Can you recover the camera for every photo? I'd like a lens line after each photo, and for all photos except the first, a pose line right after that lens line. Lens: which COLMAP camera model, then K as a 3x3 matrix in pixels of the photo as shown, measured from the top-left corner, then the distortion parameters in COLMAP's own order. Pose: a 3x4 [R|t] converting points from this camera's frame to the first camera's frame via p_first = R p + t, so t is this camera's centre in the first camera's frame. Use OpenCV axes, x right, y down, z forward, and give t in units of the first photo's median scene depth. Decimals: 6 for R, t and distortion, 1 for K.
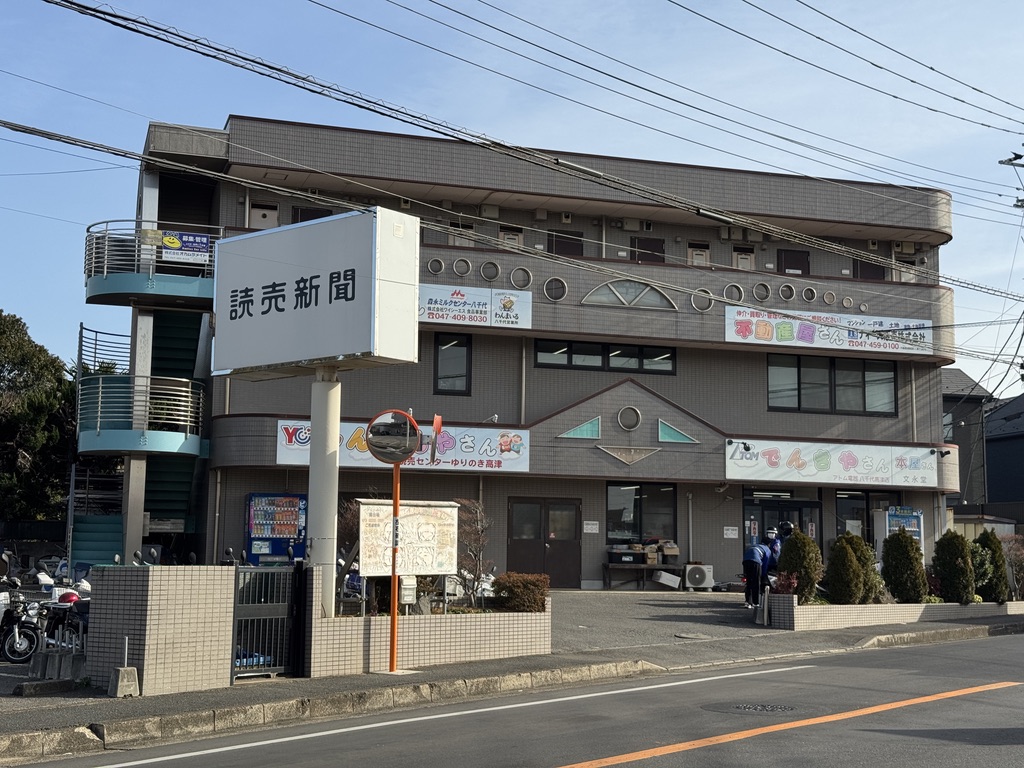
lens RADIAL K [[1424.1, 0, 512.0], [0, 1424.1, 384.0], [0, 0, 1]] dist [0.154214, 0.014617]
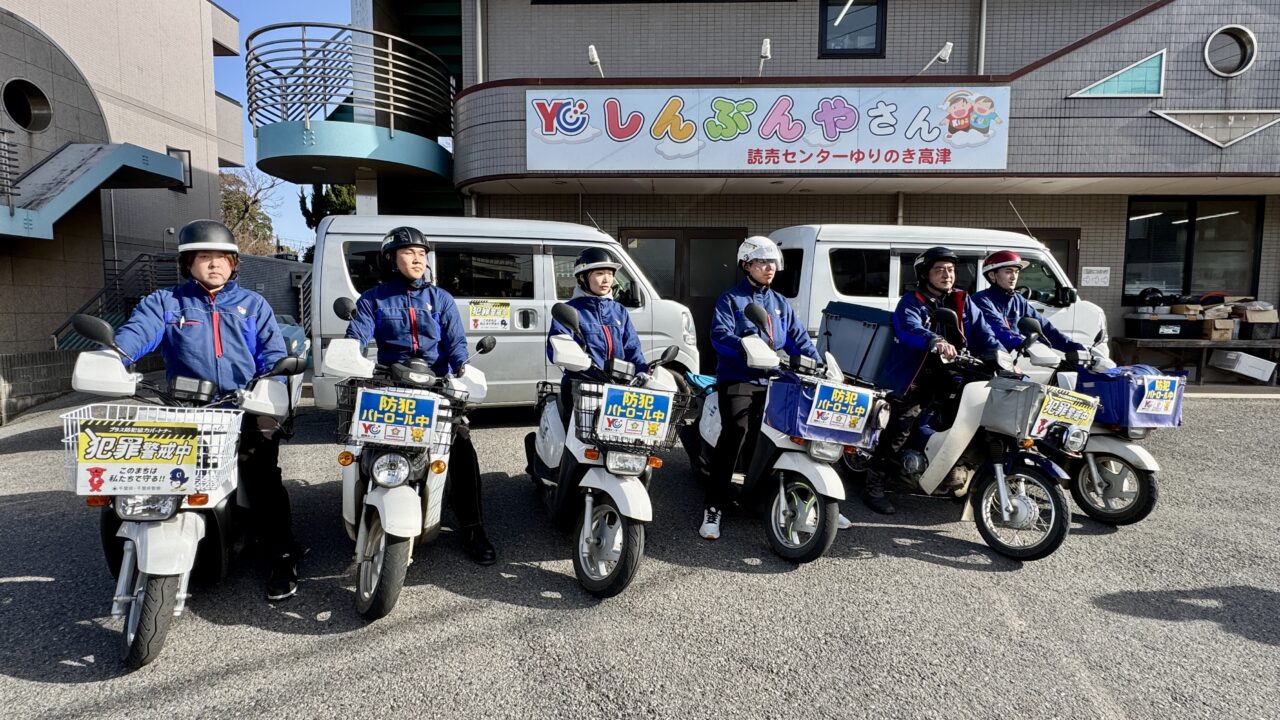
lens RADIAL K [[627.3, 0, 640.0], [0, 627.3, 360.0], [0, 0, 1]] dist [-0.002256, -0.000425]
pose [[0.940364, 0.020642, -0.339544, -0.034521], [0.048038, 0.980096, 0.192626, 0.079074], [0.336762, -0.197449, 0.920655, 0.727465]]
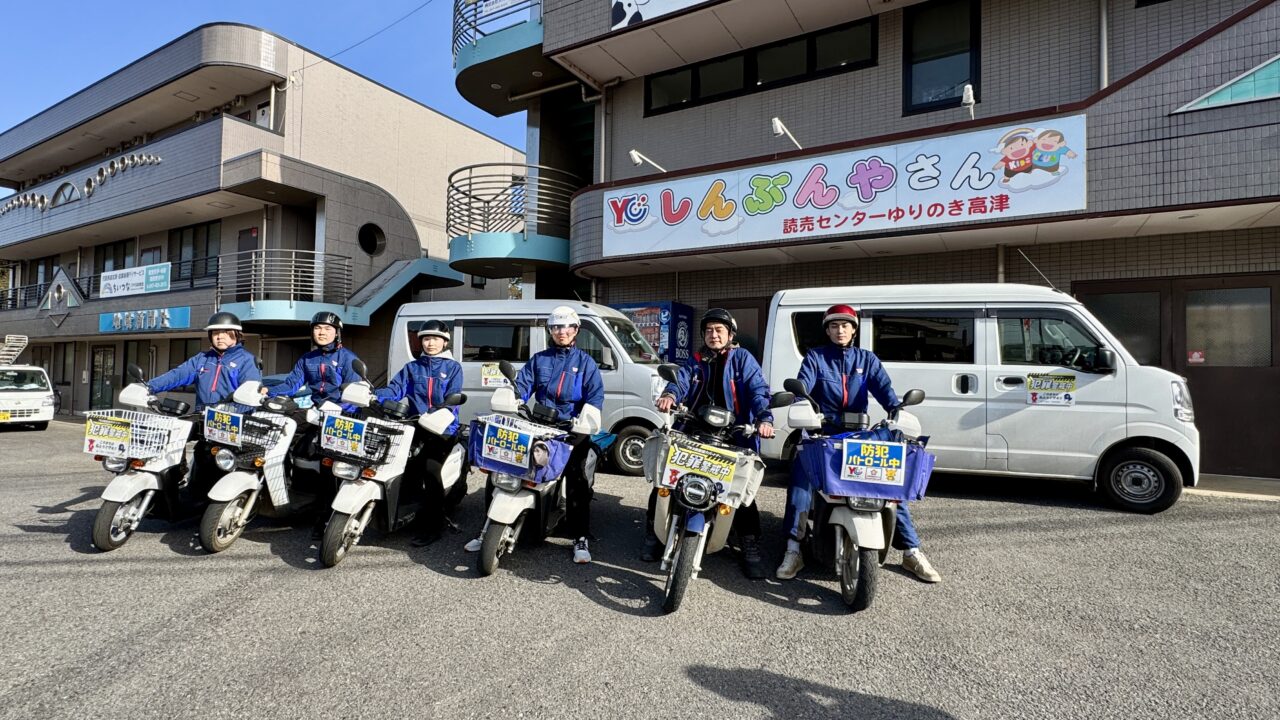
lens RADIAL K [[627.3, 0, 640.0], [0, 627.3, 360.0], [0, 0, 1]] dist [-0.002256, -0.000425]
pose [[0.664102, -0.021370, -0.747336, 0.062659], [0.081420, 0.995714, 0.043879, 0.087340], [0.743195, -0.089988, 0.662995, 0.766626]]
